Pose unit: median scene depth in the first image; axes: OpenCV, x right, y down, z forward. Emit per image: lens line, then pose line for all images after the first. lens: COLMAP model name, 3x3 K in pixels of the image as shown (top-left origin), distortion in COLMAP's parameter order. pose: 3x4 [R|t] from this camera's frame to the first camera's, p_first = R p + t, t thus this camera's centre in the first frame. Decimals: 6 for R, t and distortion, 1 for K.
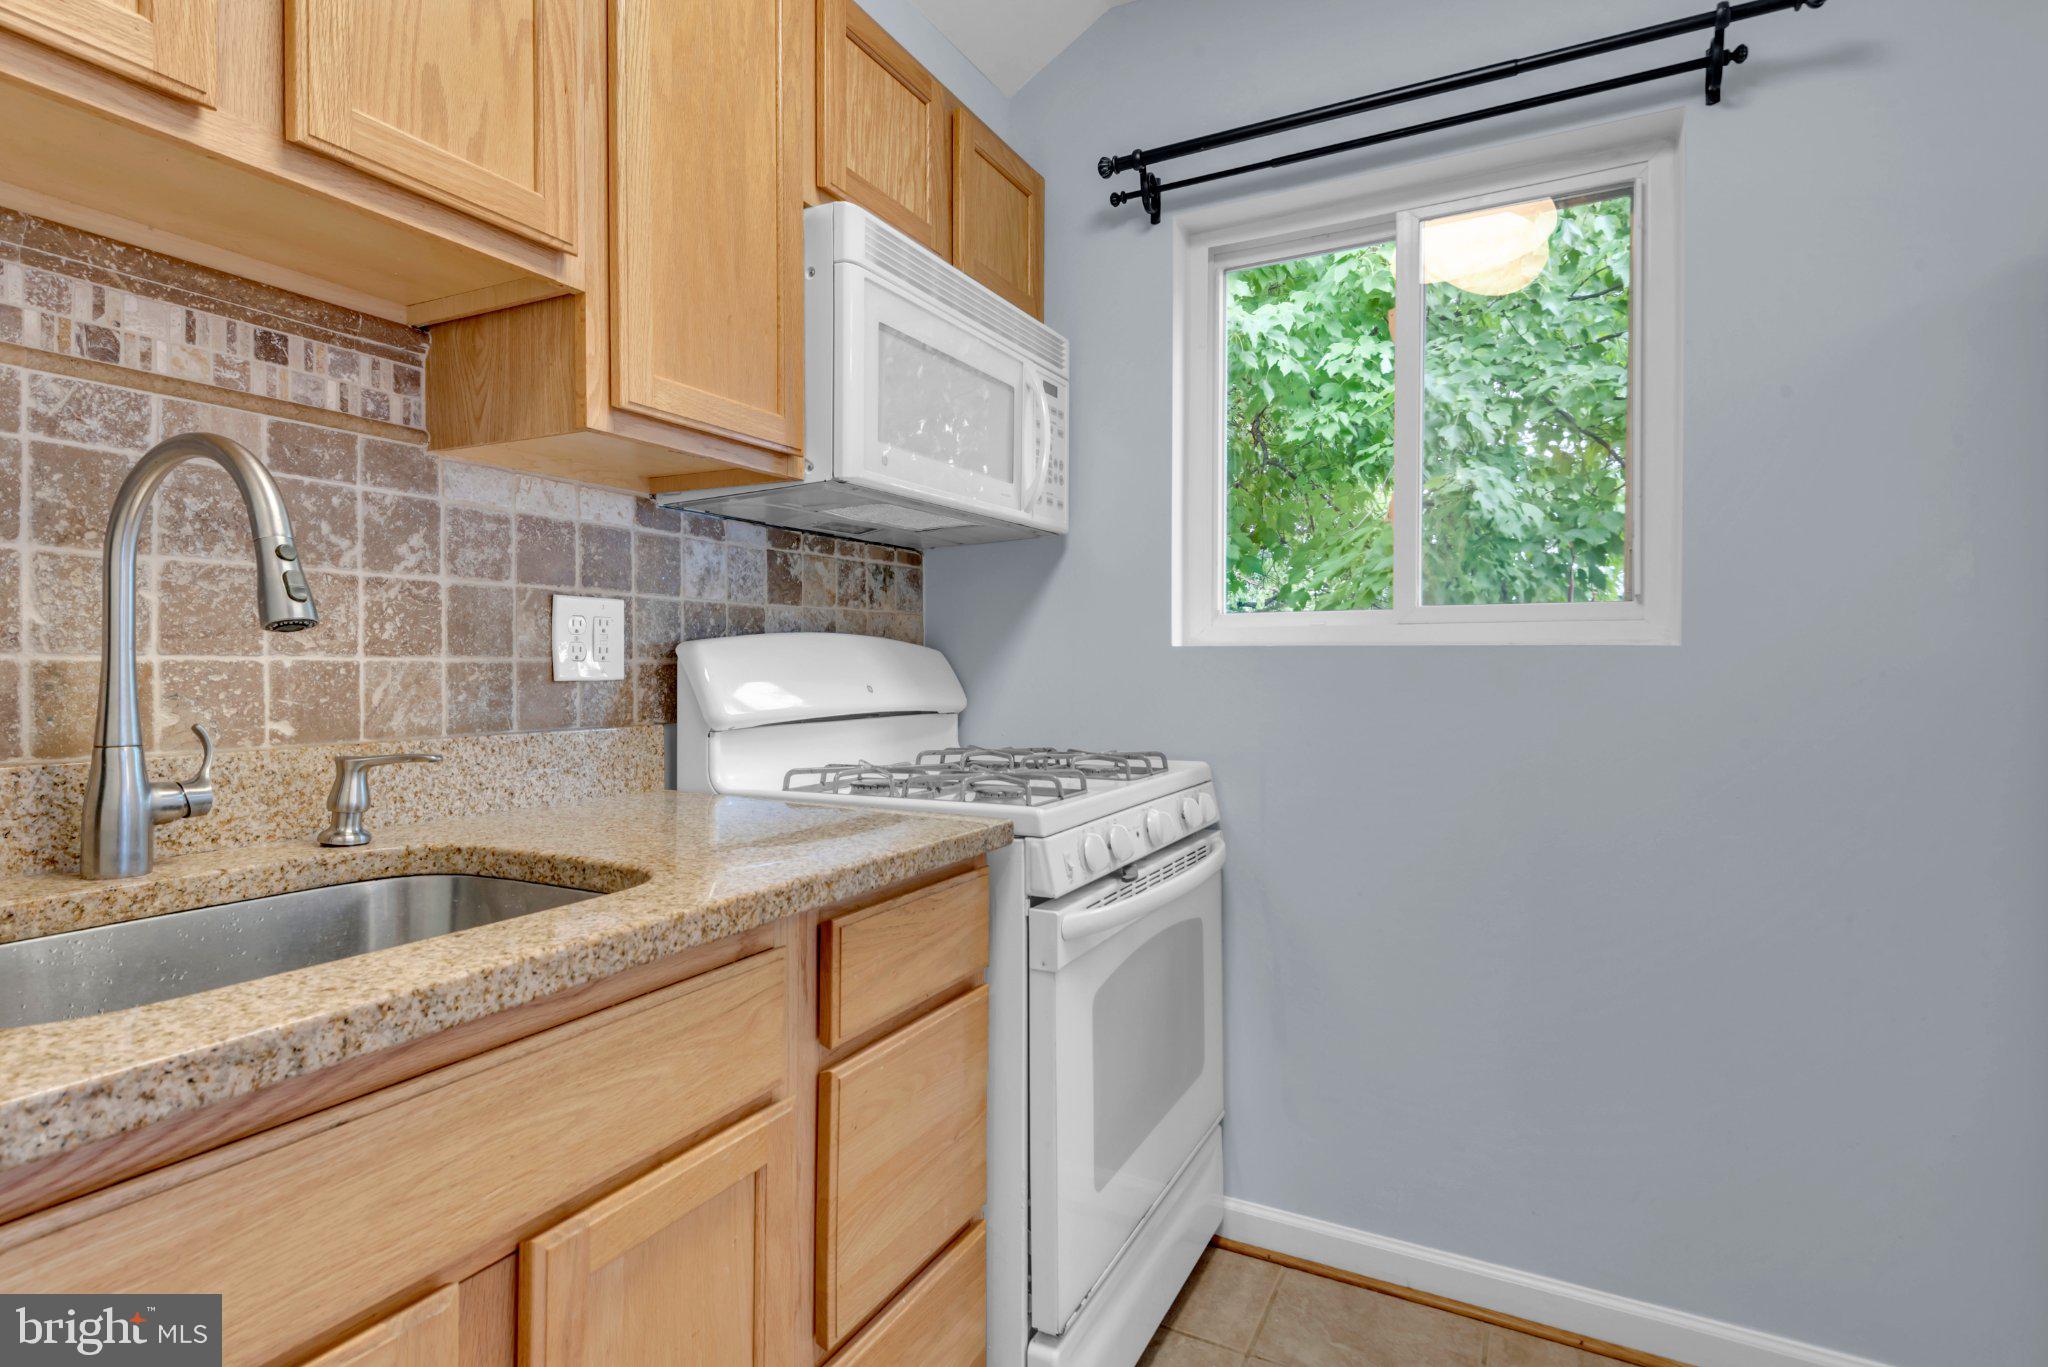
lens RADIAL K [[1038.5, 0, 1022.1], [0, 1038.5, 669.7], [0, 0, 1]] dist [0.014785, -0.004980]
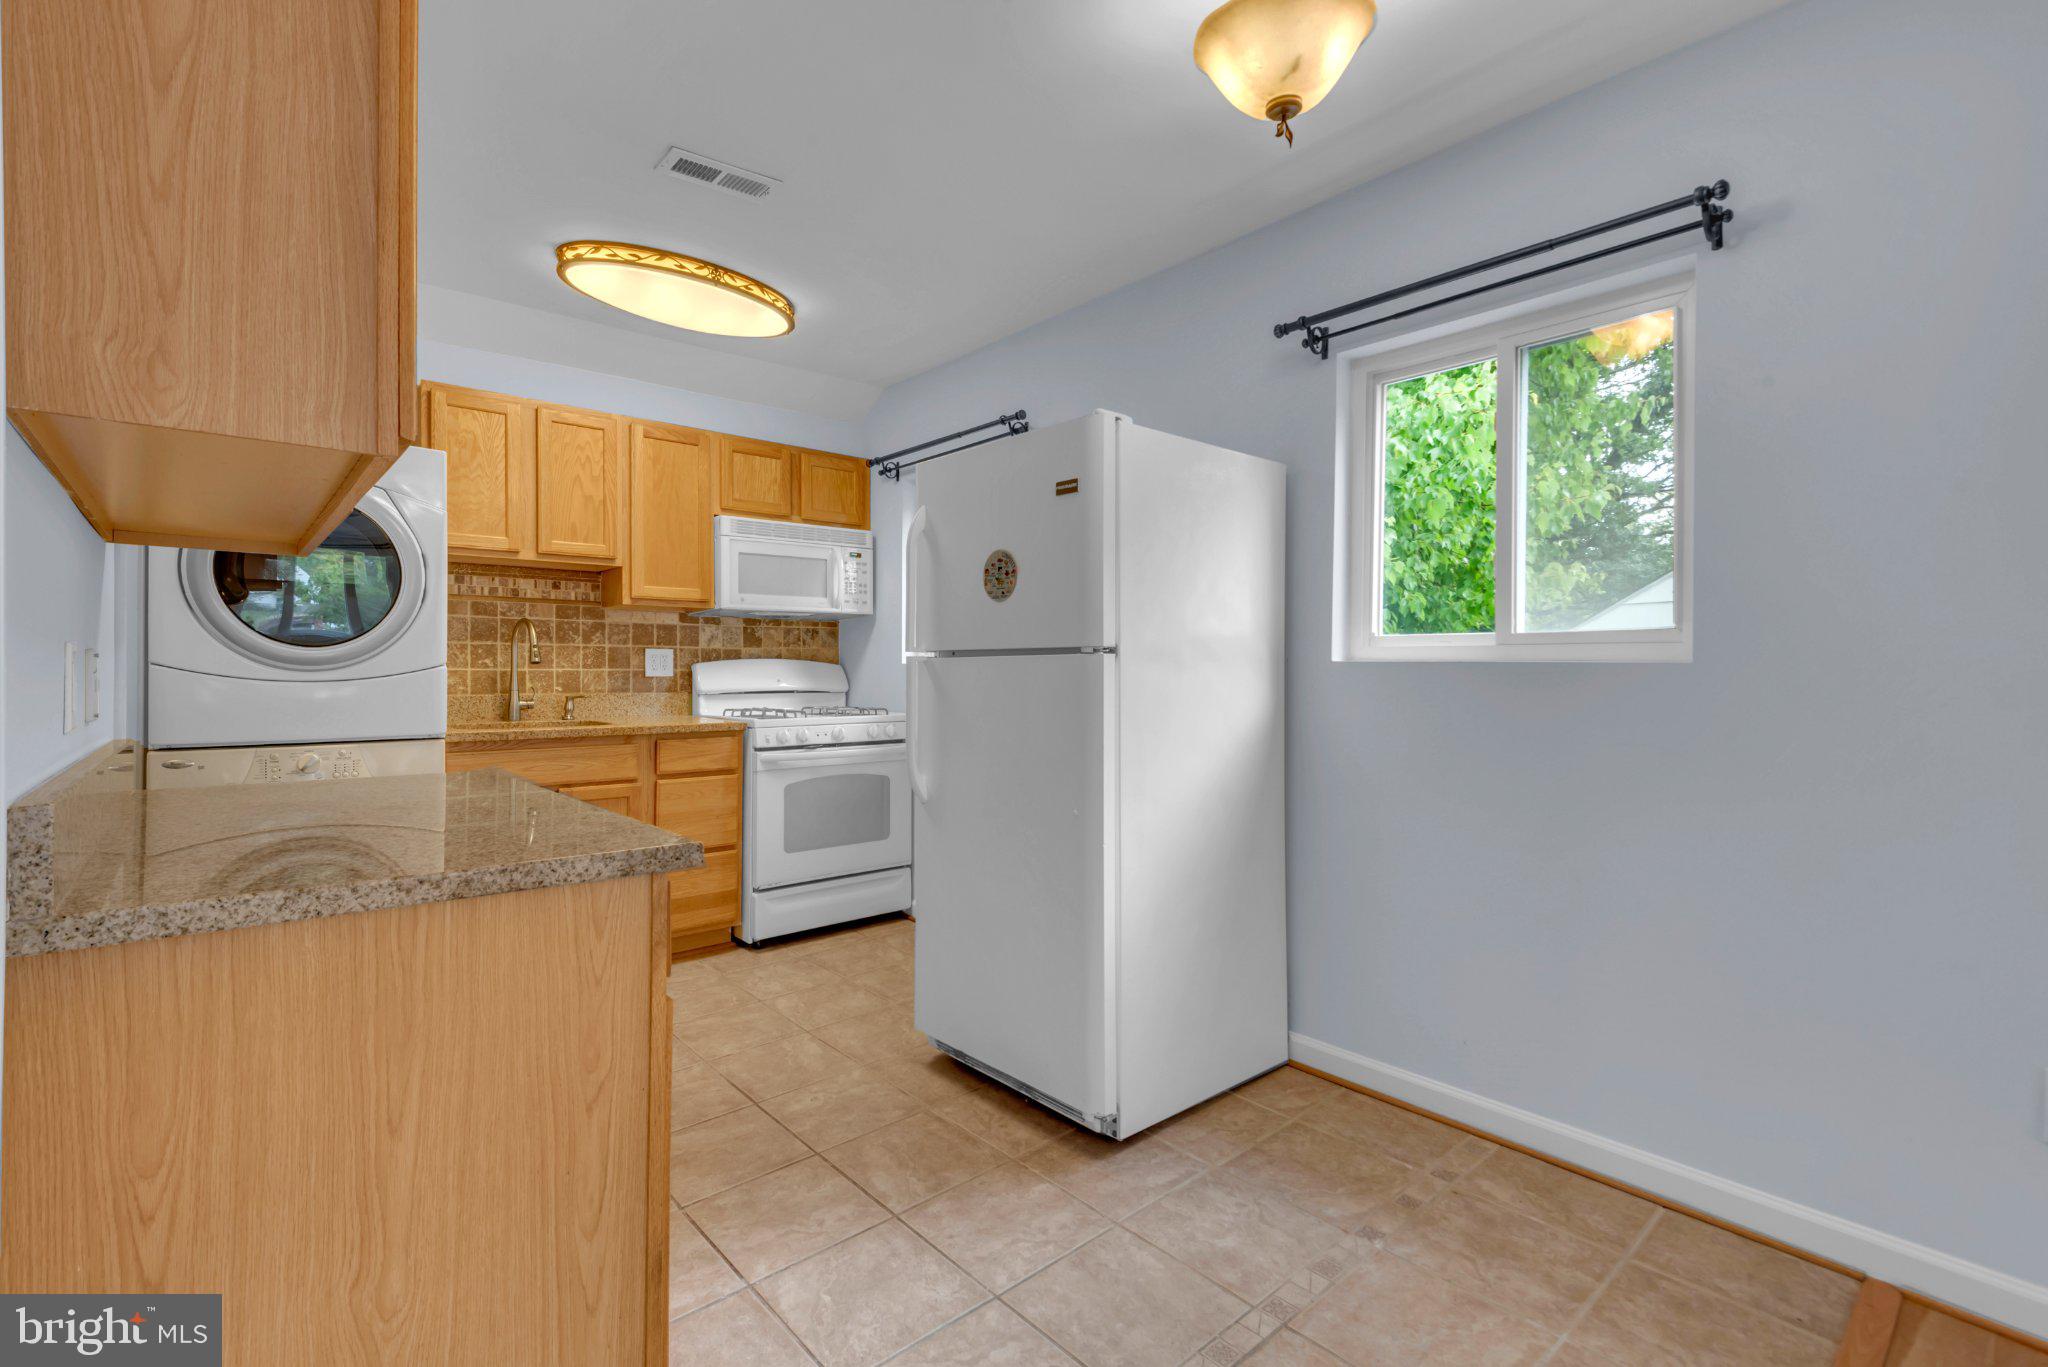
lens RADIAL K [[938.4, 0, 1013.1], [0, 938.4, 667.6], [0, 0, 1]] dist [0.023376, -0.006390]
pose [[0.926141, 0.000599, -0.377177, 1.780756], [-0.003386, 0.999972, -0.006726, -0.000613], [0.377162, 0.007506, 0.926117, -1.292238]]
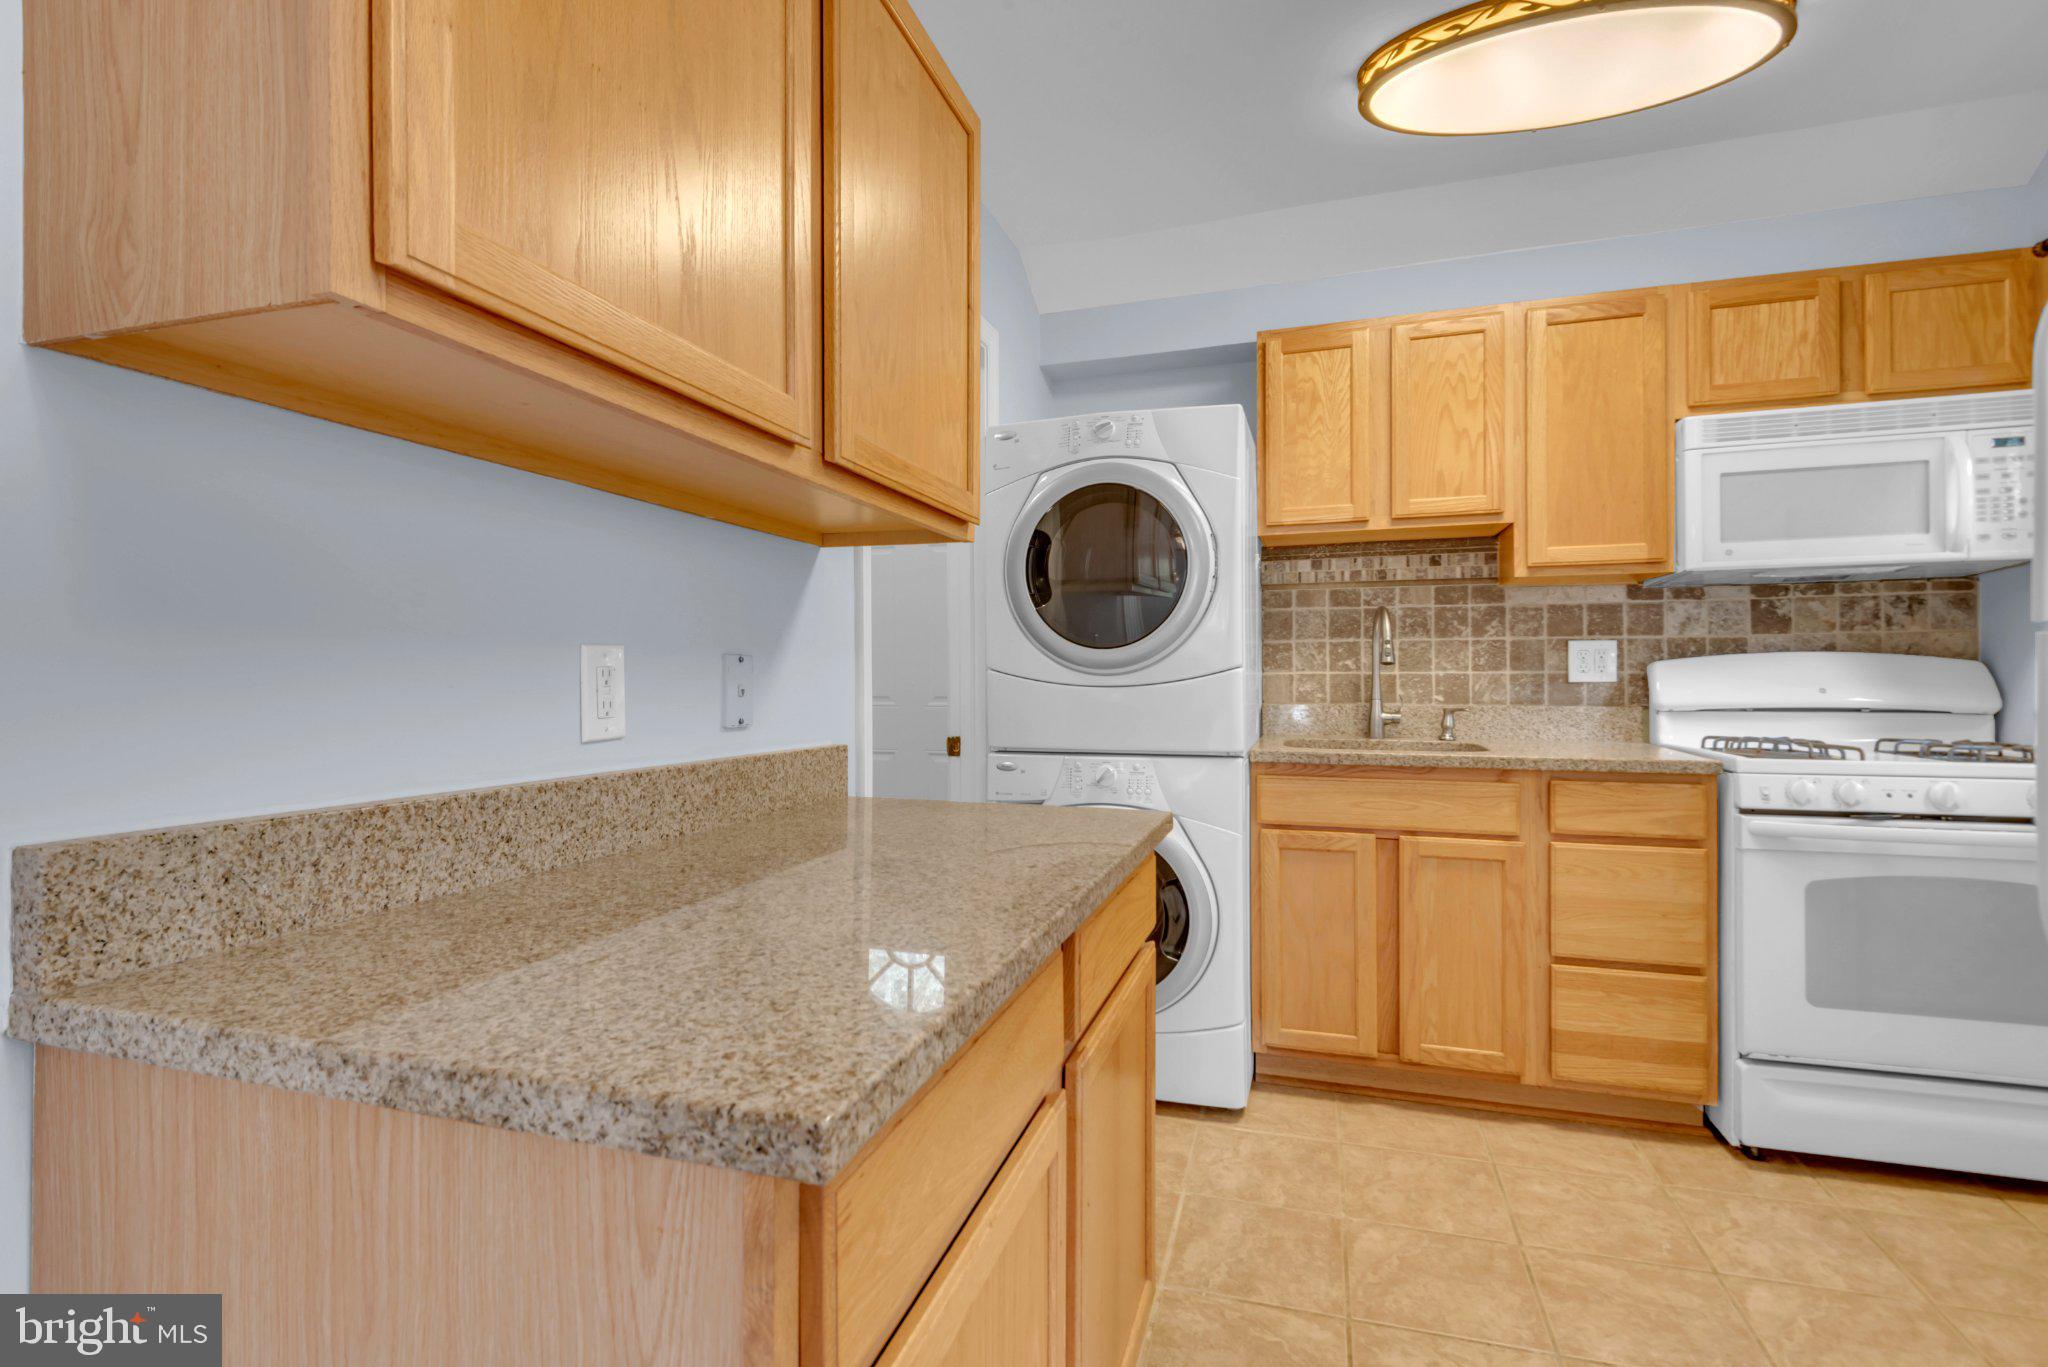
lens RADIAL K [[1008.4, 0, 968.1], [0, 1008.4, 672.7], [0, 0, 1]] dist [0.015283, -0.008083]
pose [[0.149917, -0.003430, -0.988693, 1.527814], [-0.000676, 0.999993, -0.003571, -0.000048], [0.988698, 0.001204, 0.149914, -0.548089]]
